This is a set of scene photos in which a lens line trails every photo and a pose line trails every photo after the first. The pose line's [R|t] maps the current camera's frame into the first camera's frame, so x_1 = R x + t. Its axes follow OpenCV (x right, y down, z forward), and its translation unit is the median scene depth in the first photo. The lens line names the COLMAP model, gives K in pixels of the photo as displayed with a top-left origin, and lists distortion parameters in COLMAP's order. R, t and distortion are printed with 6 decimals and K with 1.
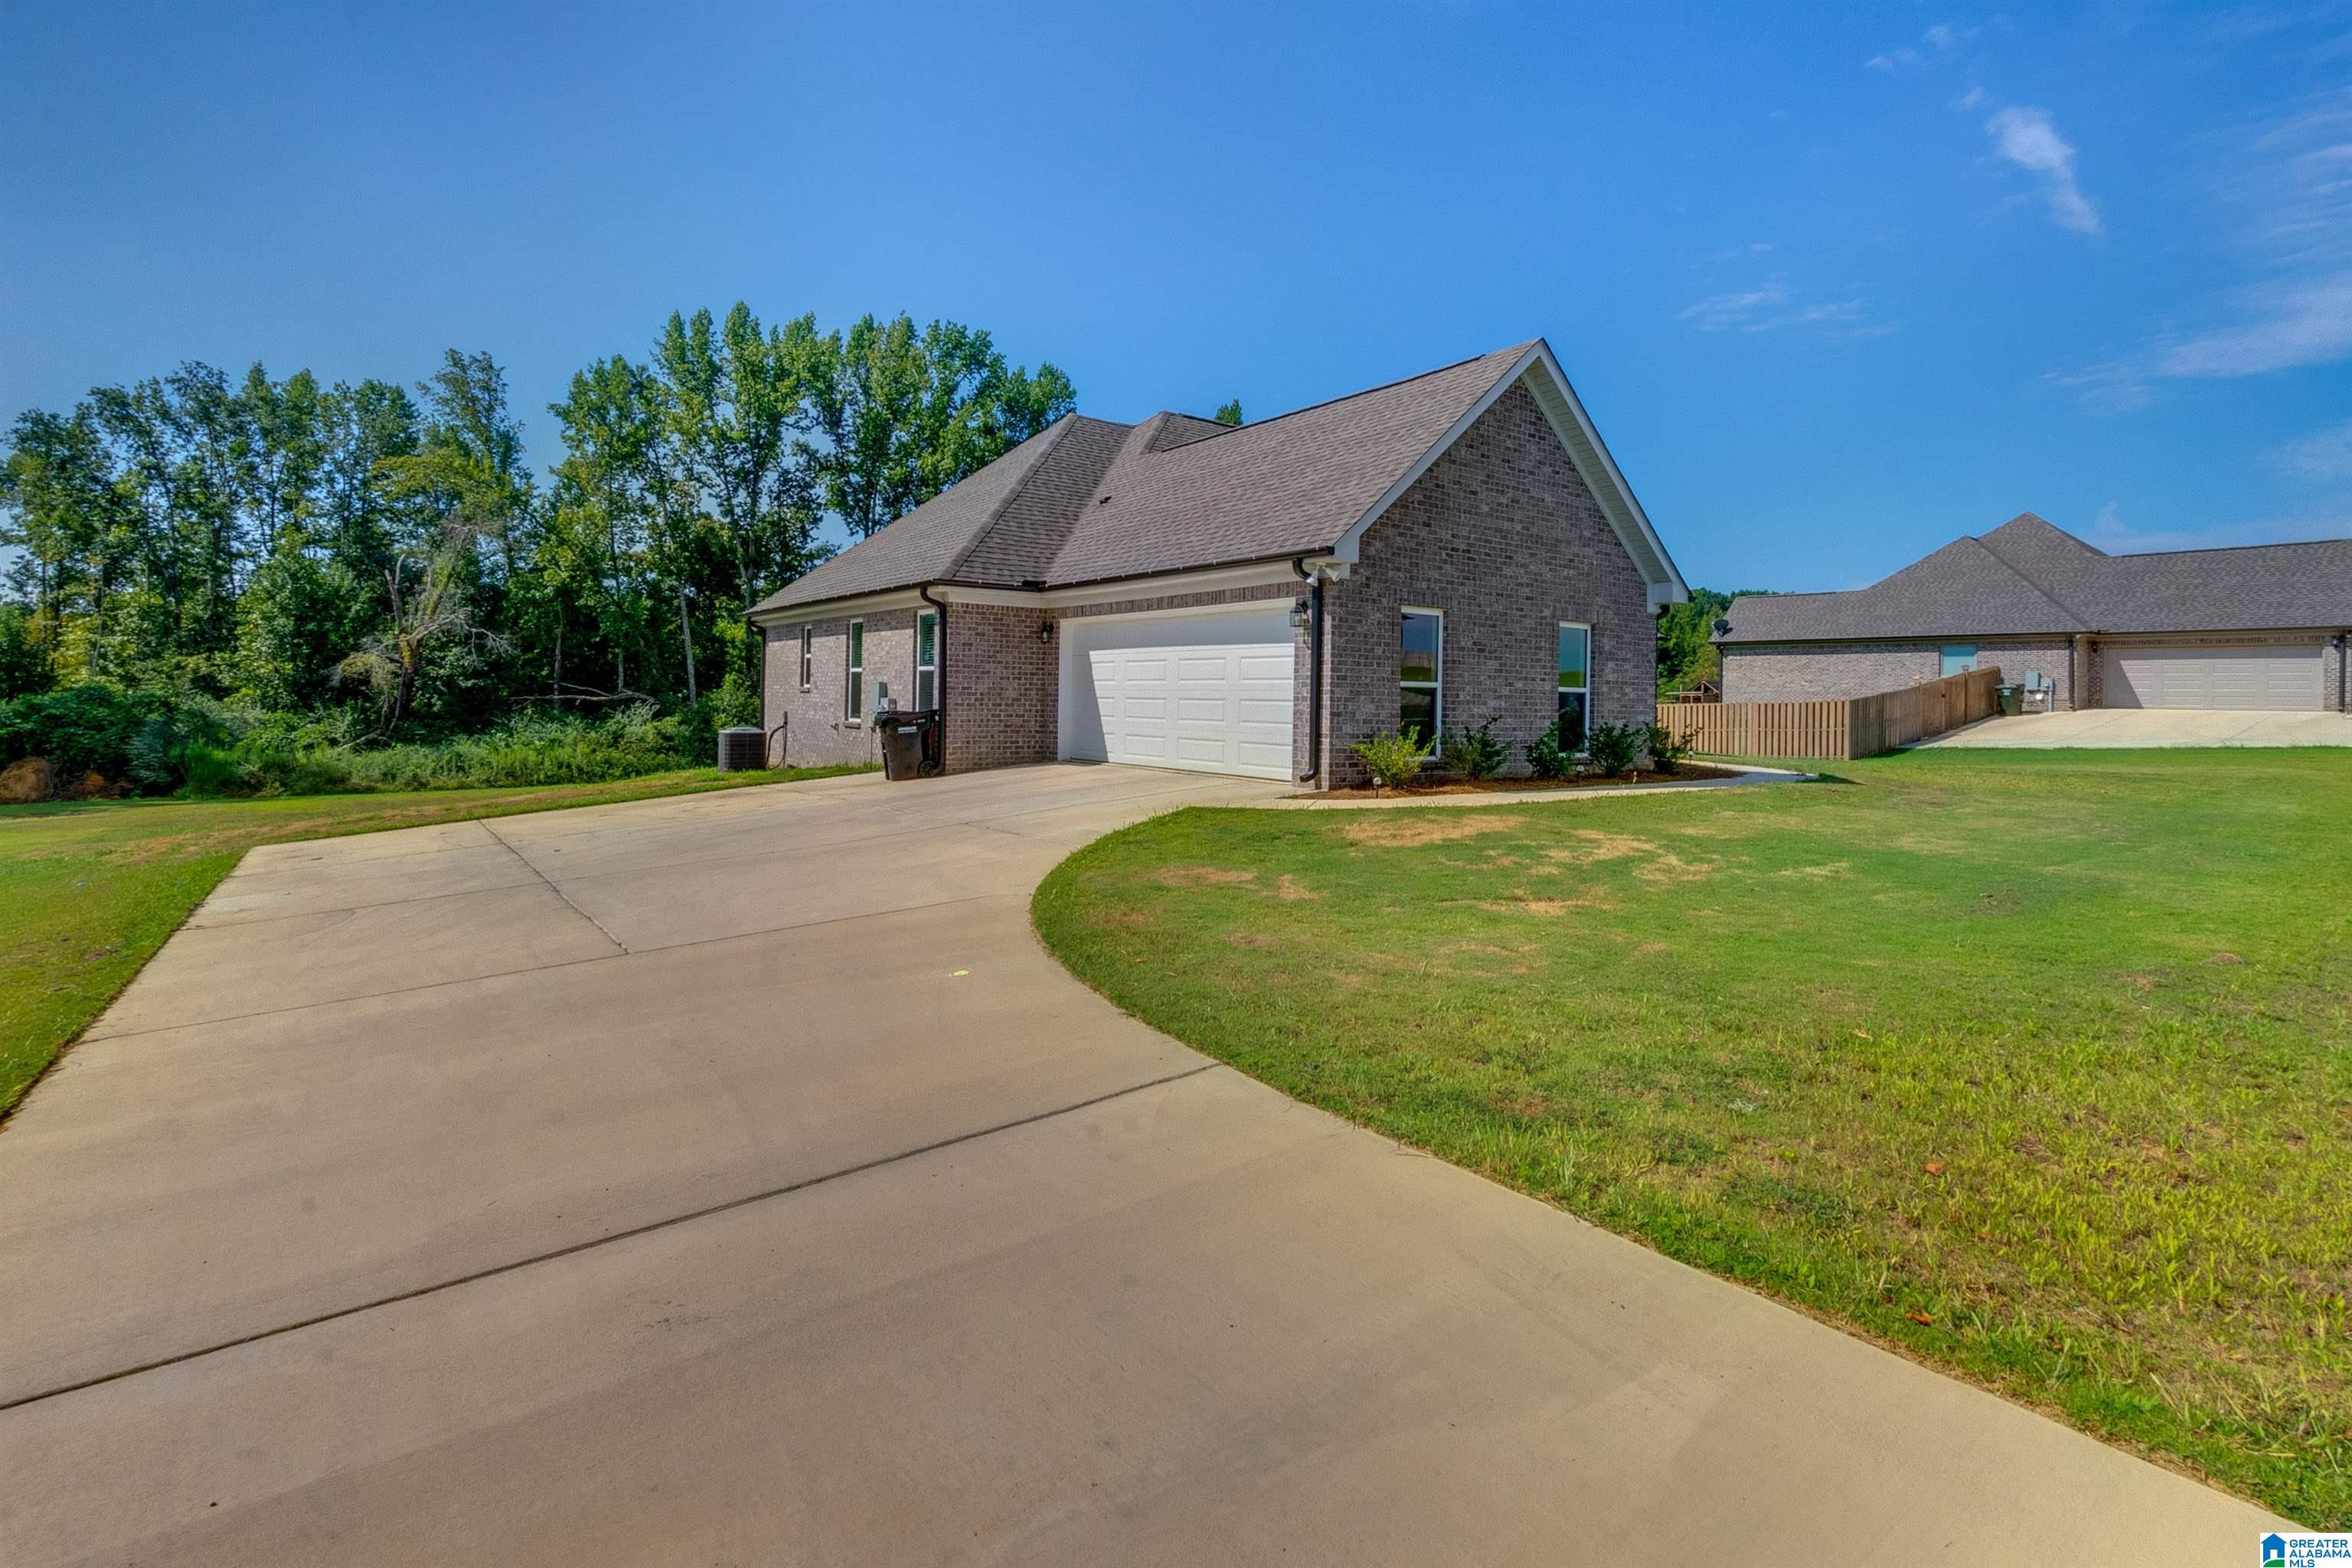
lens RADIAL K [[1174.3, 0, 1181.3], [0, 1174.3, 705.8], [0, 0, 1]] dist [0.000319, -0.000858]
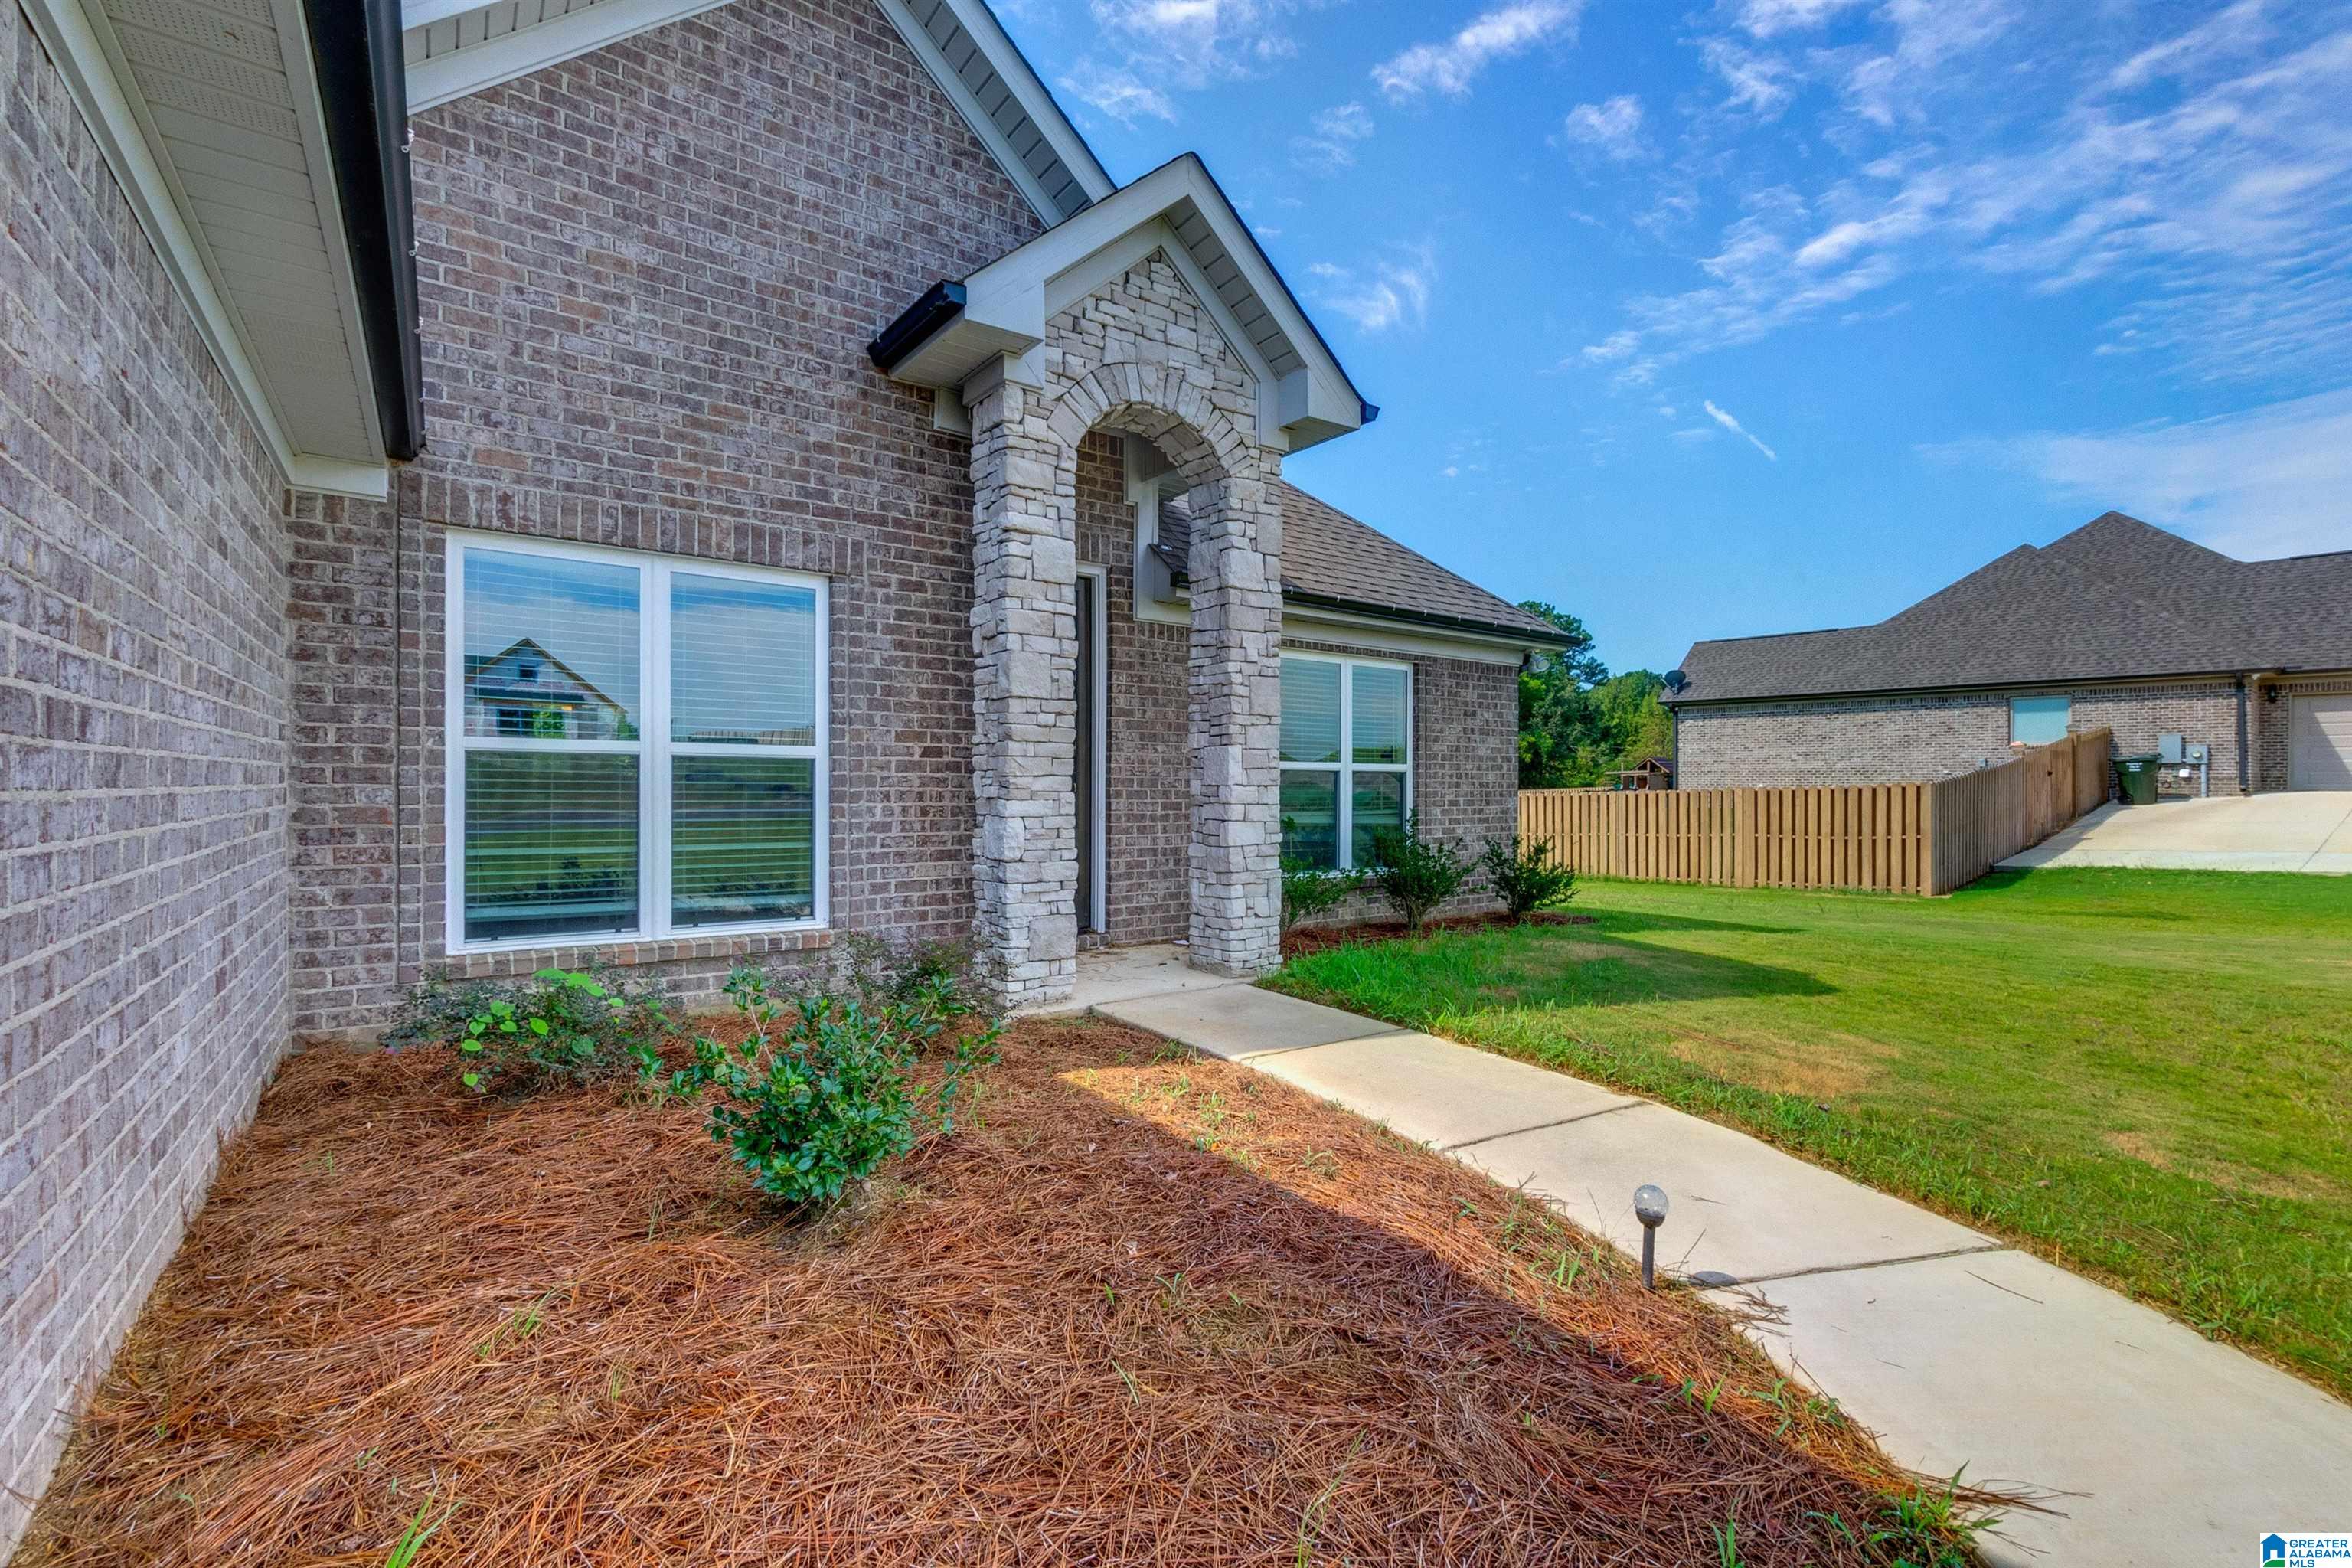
lens RADIAL K [[1013.1, 0, 1176.5], [0, 1013.1, 787.8], [0, 0, 1]] dist [-0.000488, 0.000012]
pose [[0.999845, -0.010307, -0.014266, 0.133905], [0.010316, 0.999947, 0.000572, -0.003956], [0.014259, -0.000719, 0.999898, 0.310953]]
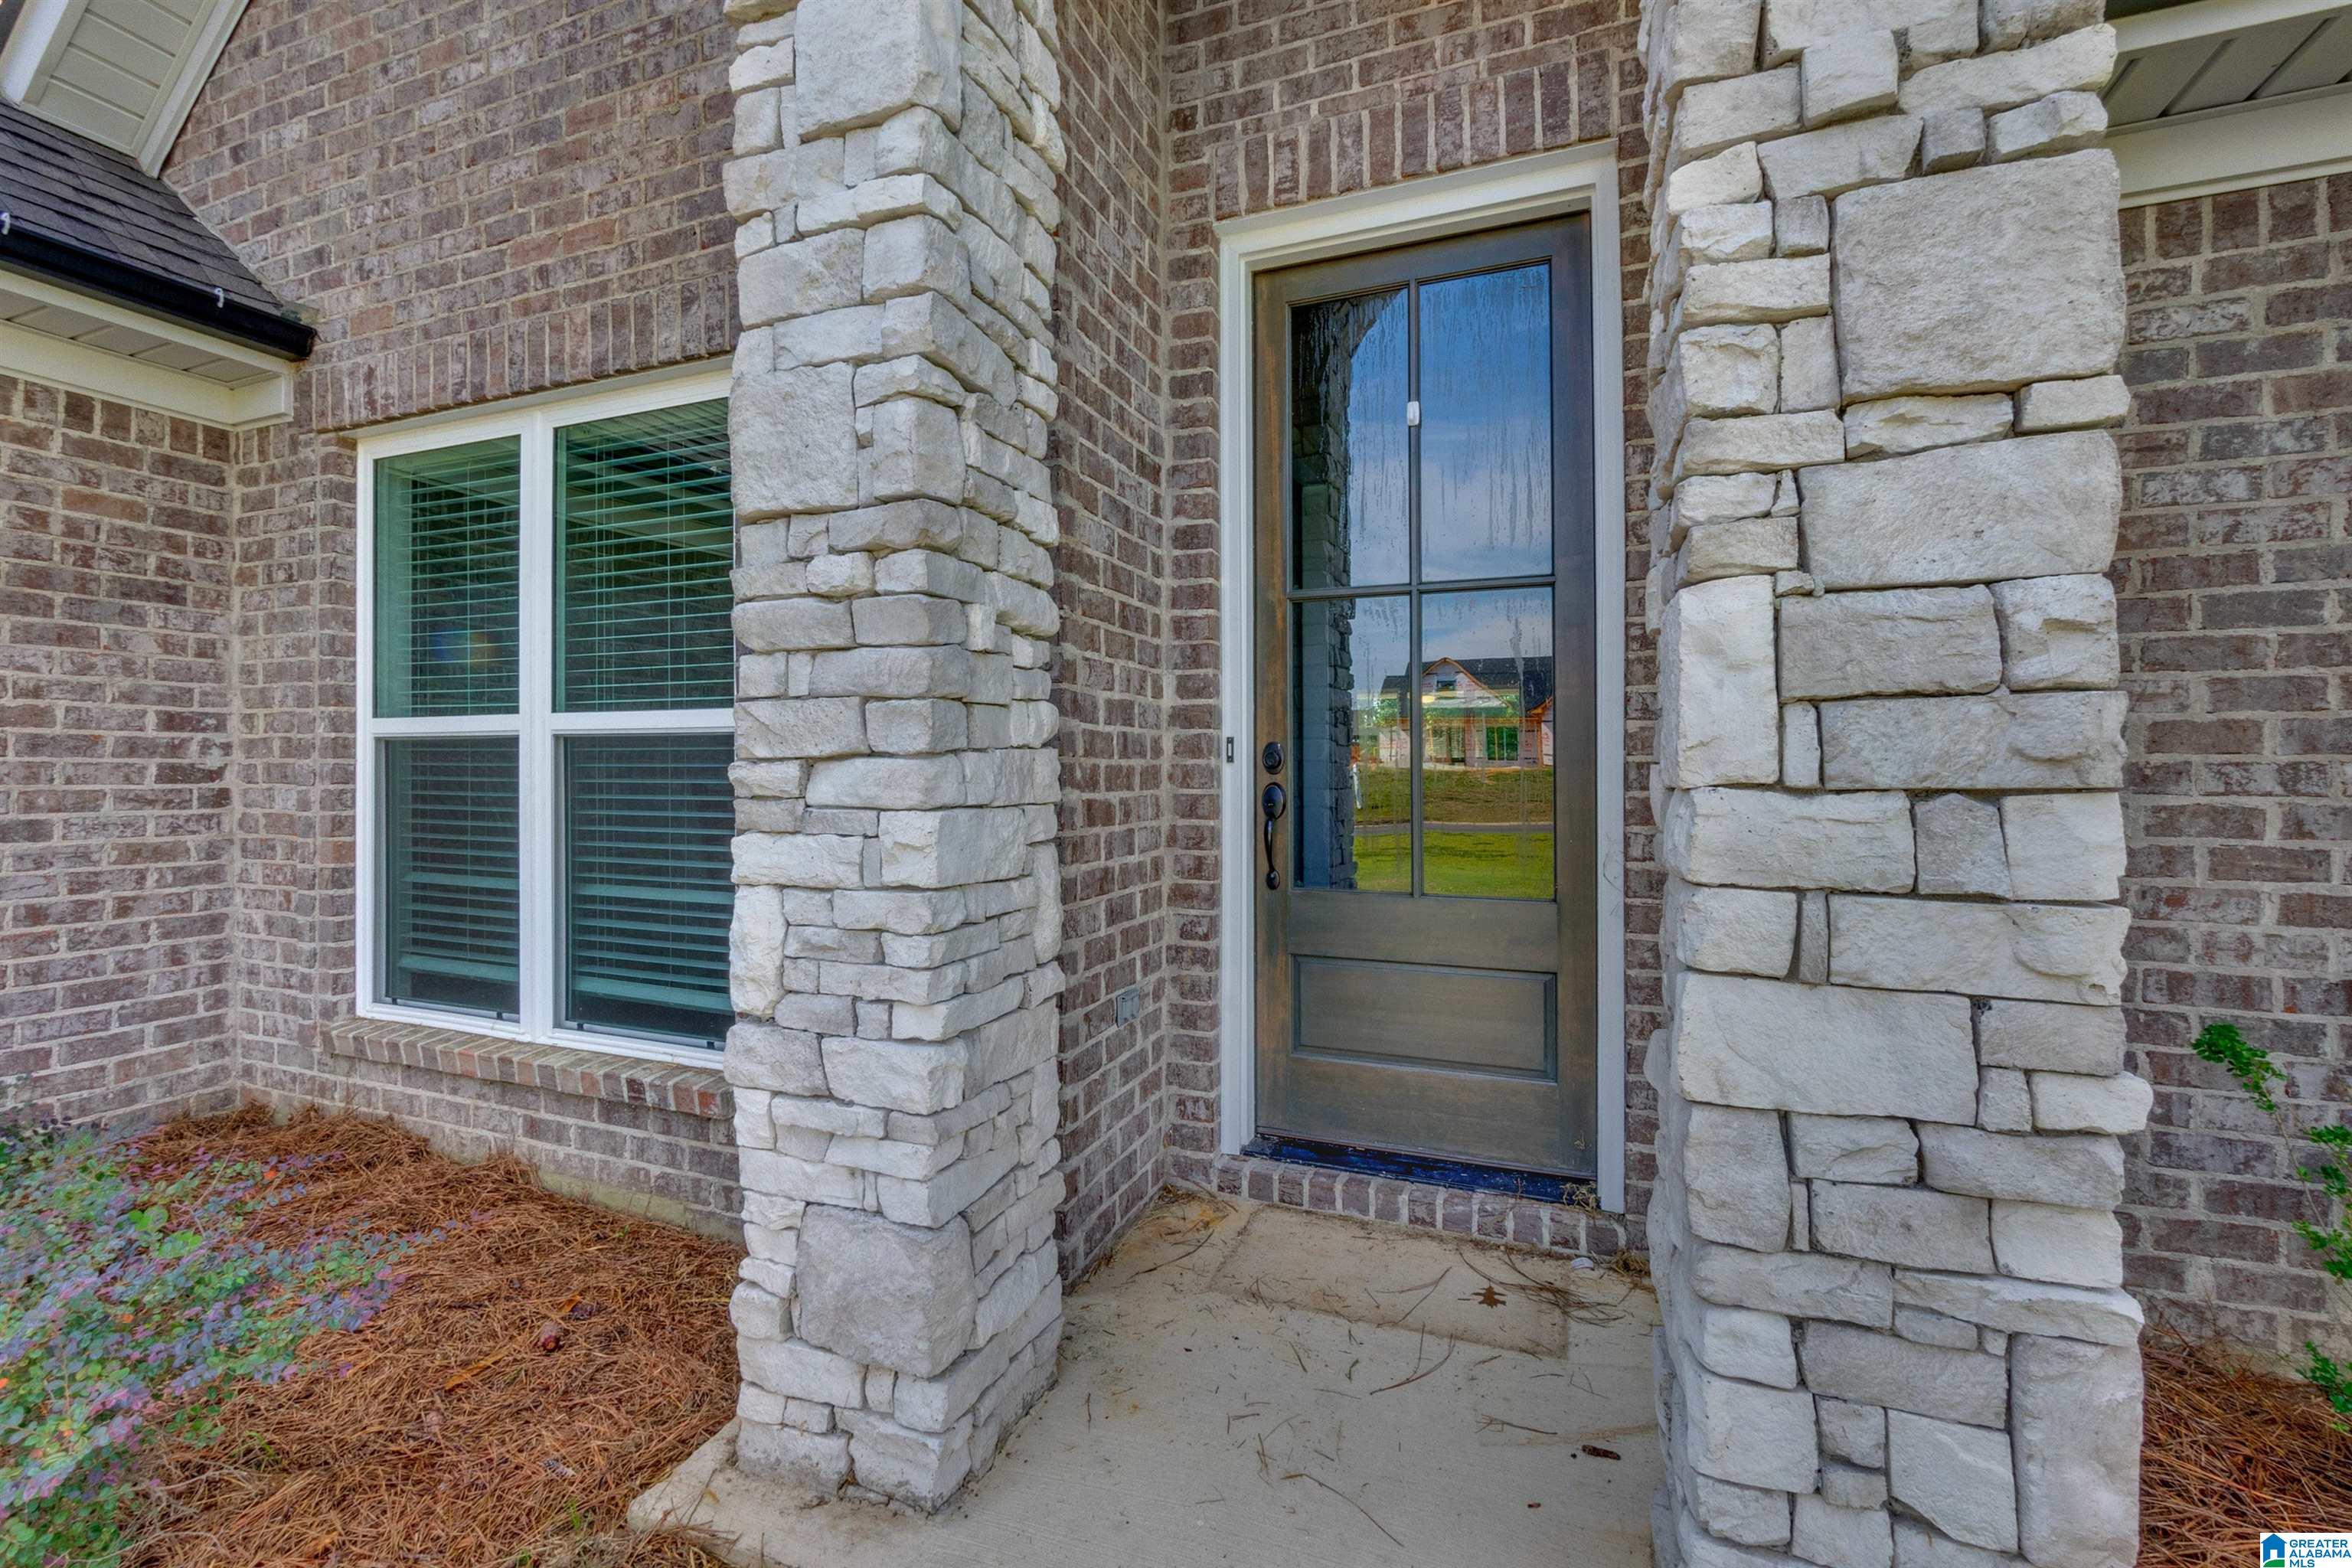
lens RADIAL K [[998.4, 0, 1179.7], [0, 998.4, 775.6], [0, 0, 1]] dist [-0.001142, -0.000043]
pose [[0.534440, -0.015232, -0.845069, 0.149514], [0.006068, 0.999881, -0.014185, -0.004159], [0.845185, 0.002453, 0.534469, 0.396242]]
